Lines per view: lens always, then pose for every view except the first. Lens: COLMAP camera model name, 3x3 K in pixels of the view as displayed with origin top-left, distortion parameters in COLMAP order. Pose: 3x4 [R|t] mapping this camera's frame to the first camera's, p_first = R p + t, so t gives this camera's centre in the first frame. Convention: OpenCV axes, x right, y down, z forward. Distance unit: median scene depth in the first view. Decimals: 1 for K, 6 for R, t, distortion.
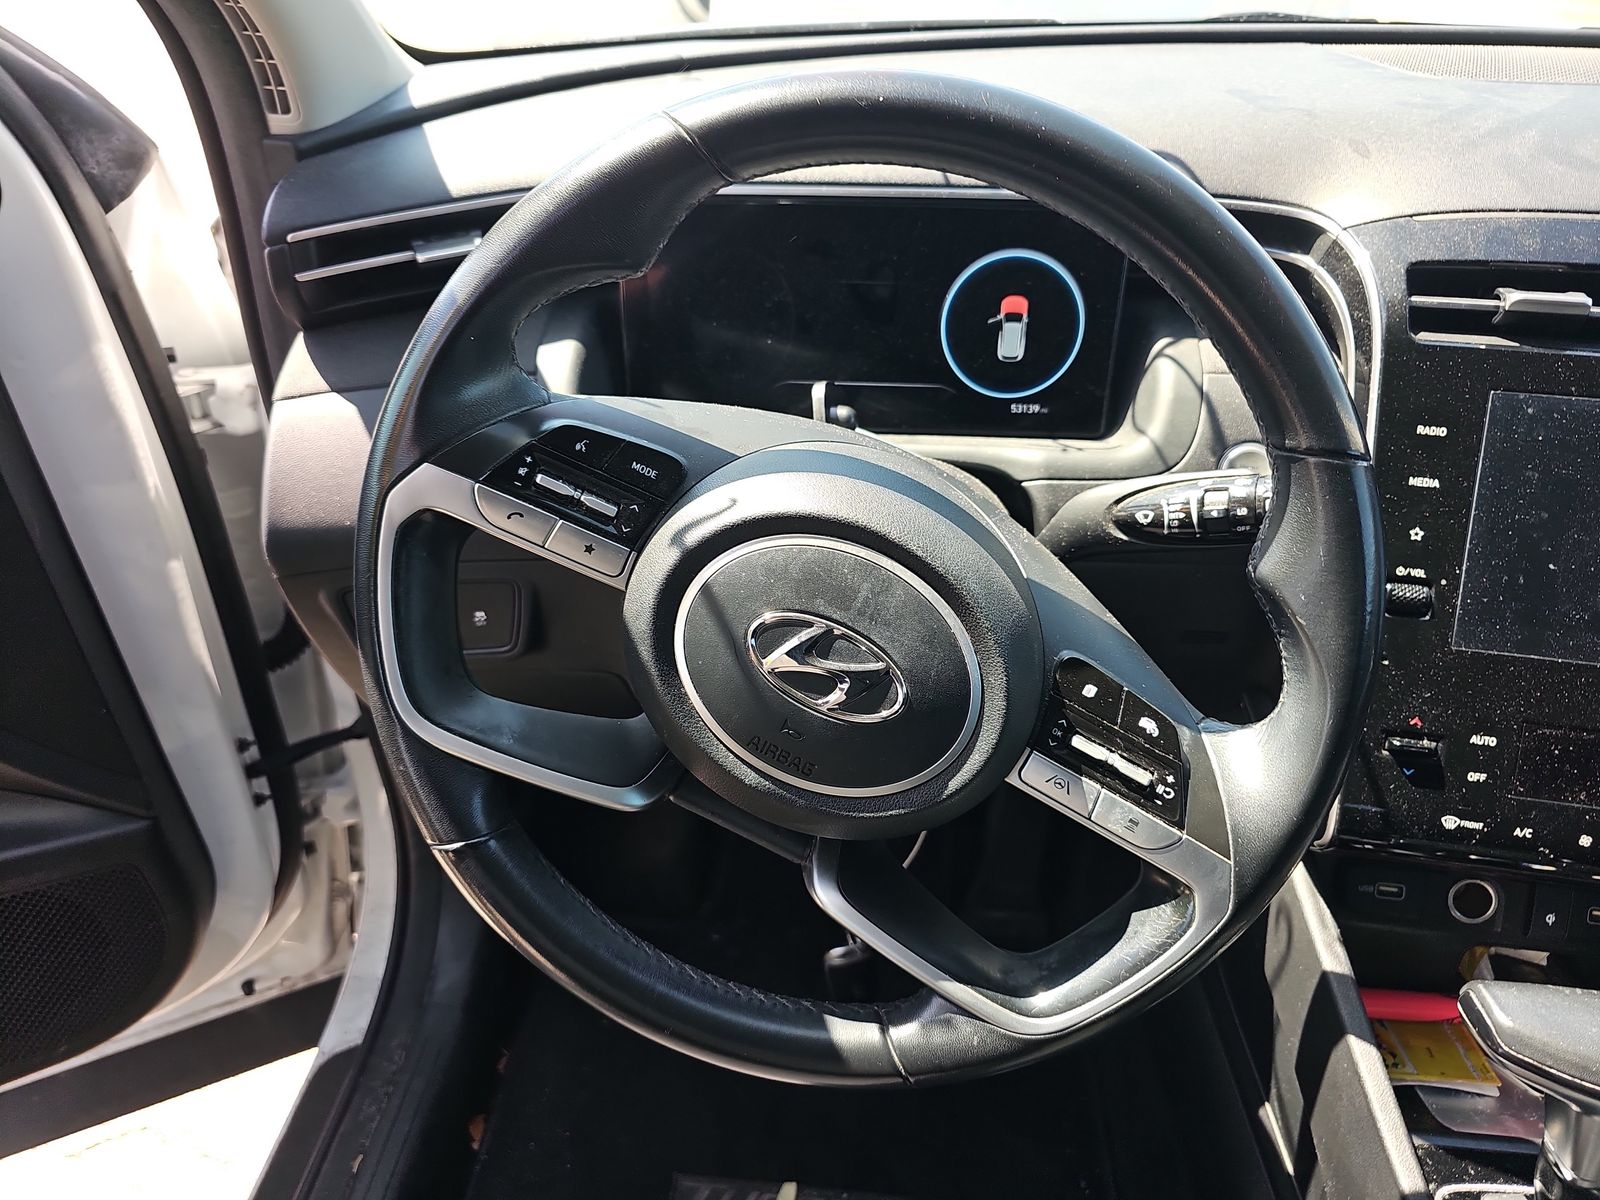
lens RADIAL K [[1065.4, 0, 797.1], [0, 1065.4, 605.4], [0, 0, 1]] dist [0.015701, -0.021971]
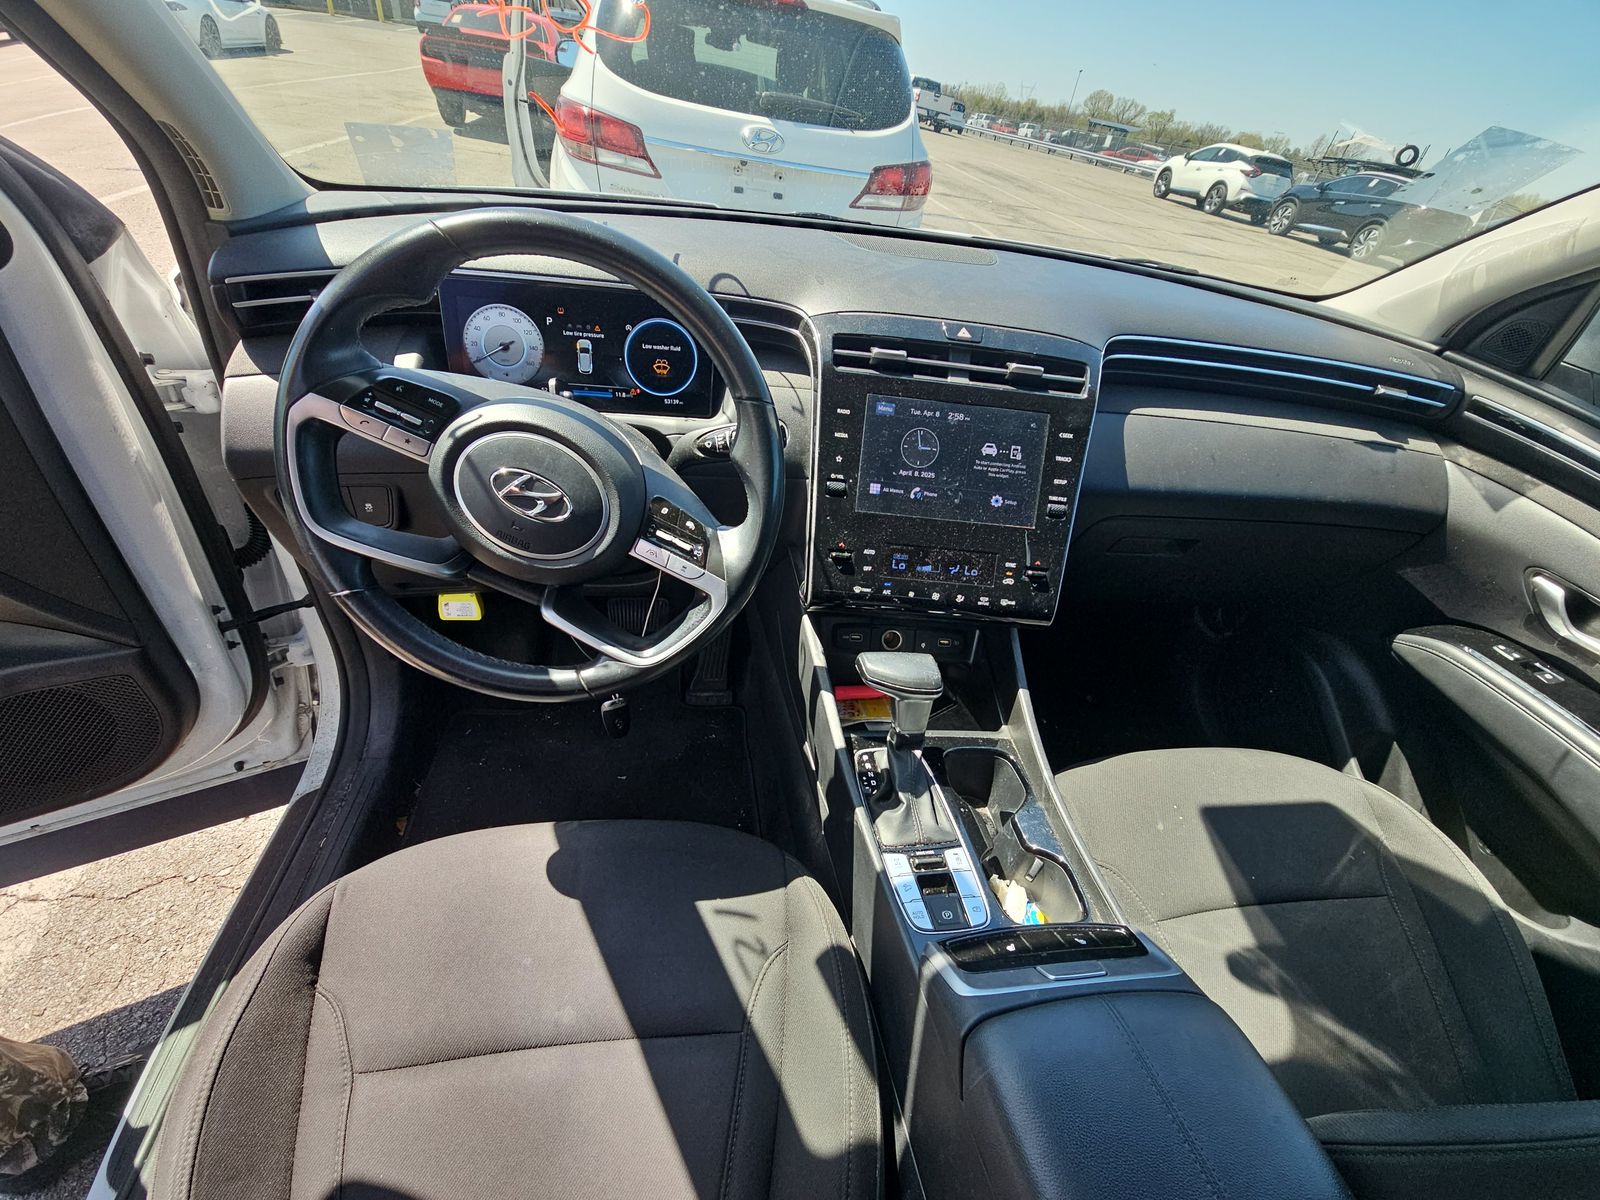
lens RADIAL K [[643.7, 0, 805.7], [0, 643.7, 614.6], [0, 0, 1]] dist [0.000341, 0.000397]
pose [[0.969270, -0.040111, 0.242705, 0.168866], [0.026040, 0.997804, 0.060908, 0.165991], [-0.244615, -0.052716, 0.968186, -0.282825]]
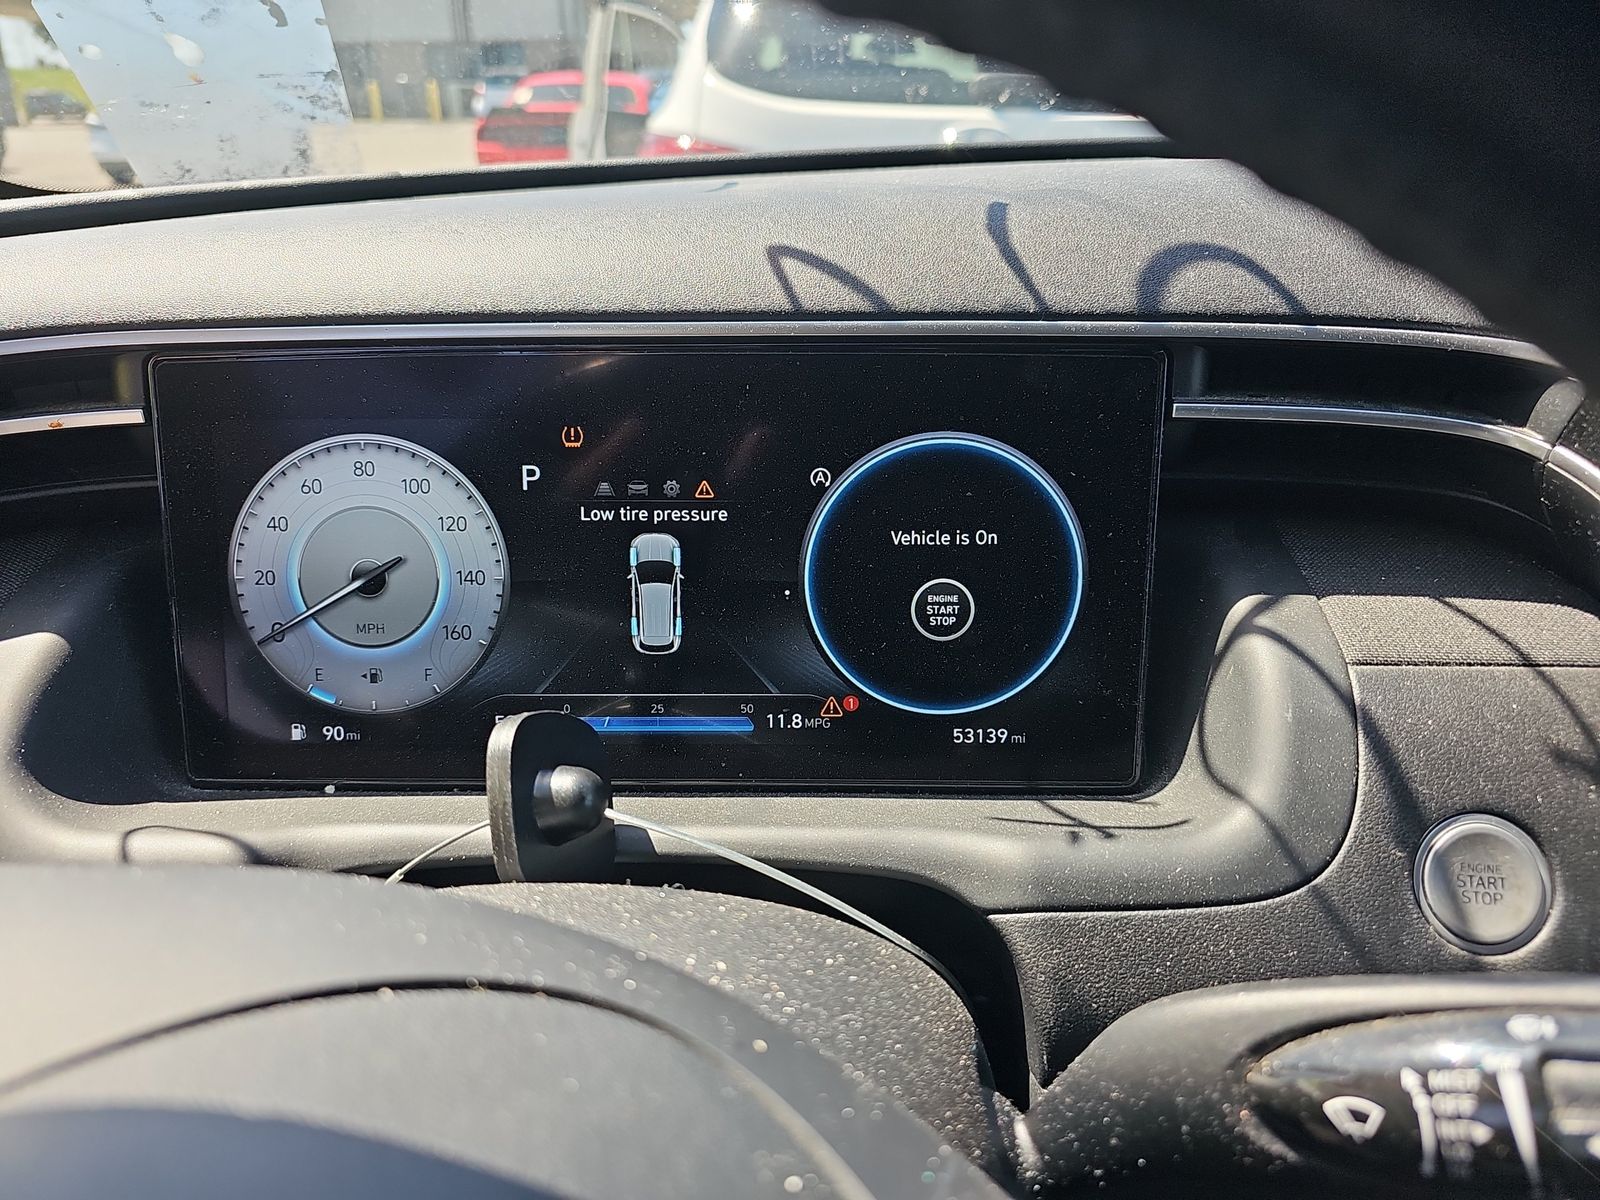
lens RADIAL K [[1065.4, 0, 793.9], [0, 1065.4, 600.6], [0, 0, 1]] dist [0.015701, -0.021971]
pose [[0.998704, -0.027137, 0.043055, 0.120942], [0.036028, 0.974496, -0.221493, -0.157612], [-0.035946, 0.222758, 0.974211, 0.569243]]
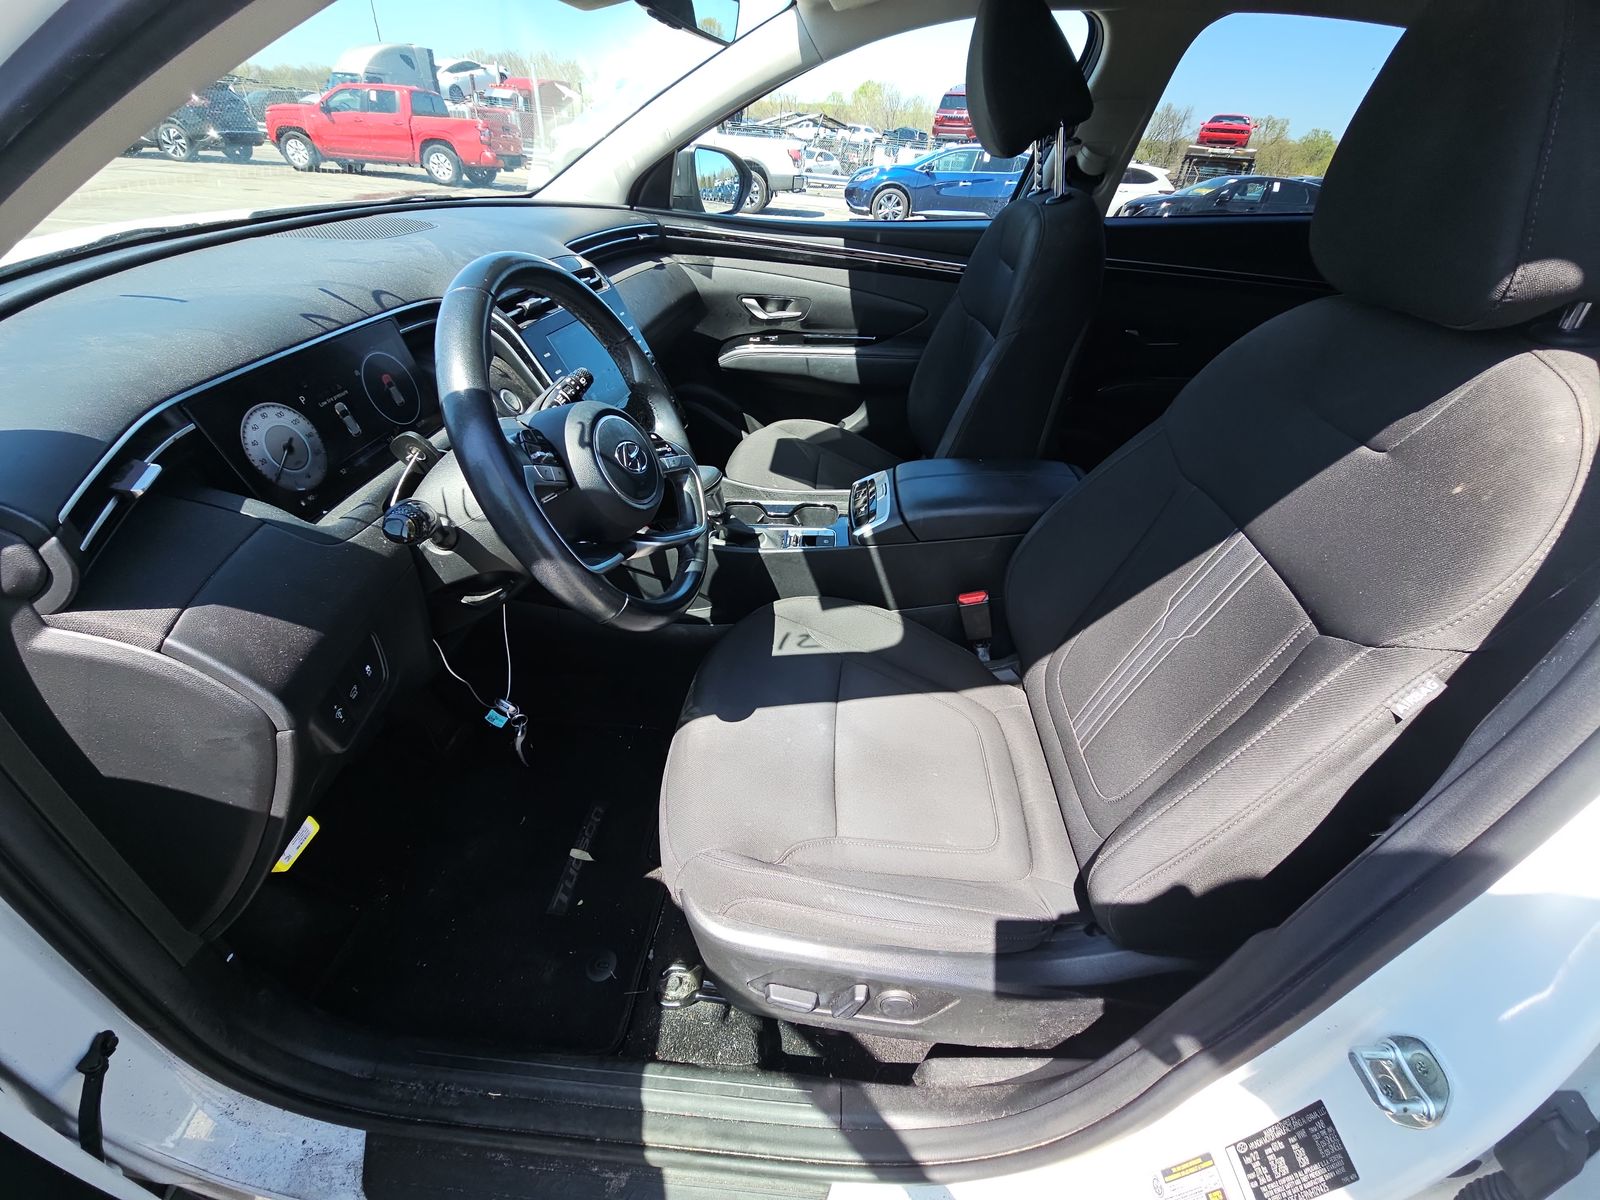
lens RADIAL K [[643.7, 0, 788.9], [0, 643.7, 584.8], [0, 0, 1]] dist [0.000341, 0.000397]
pose [[0.007211, -0.580580, 0.814171, -1.082859], [0.541431, 0.686788, 0.484949, -0.213262], [-0.840714, 0.437321, 0.319296, 0.174781]]
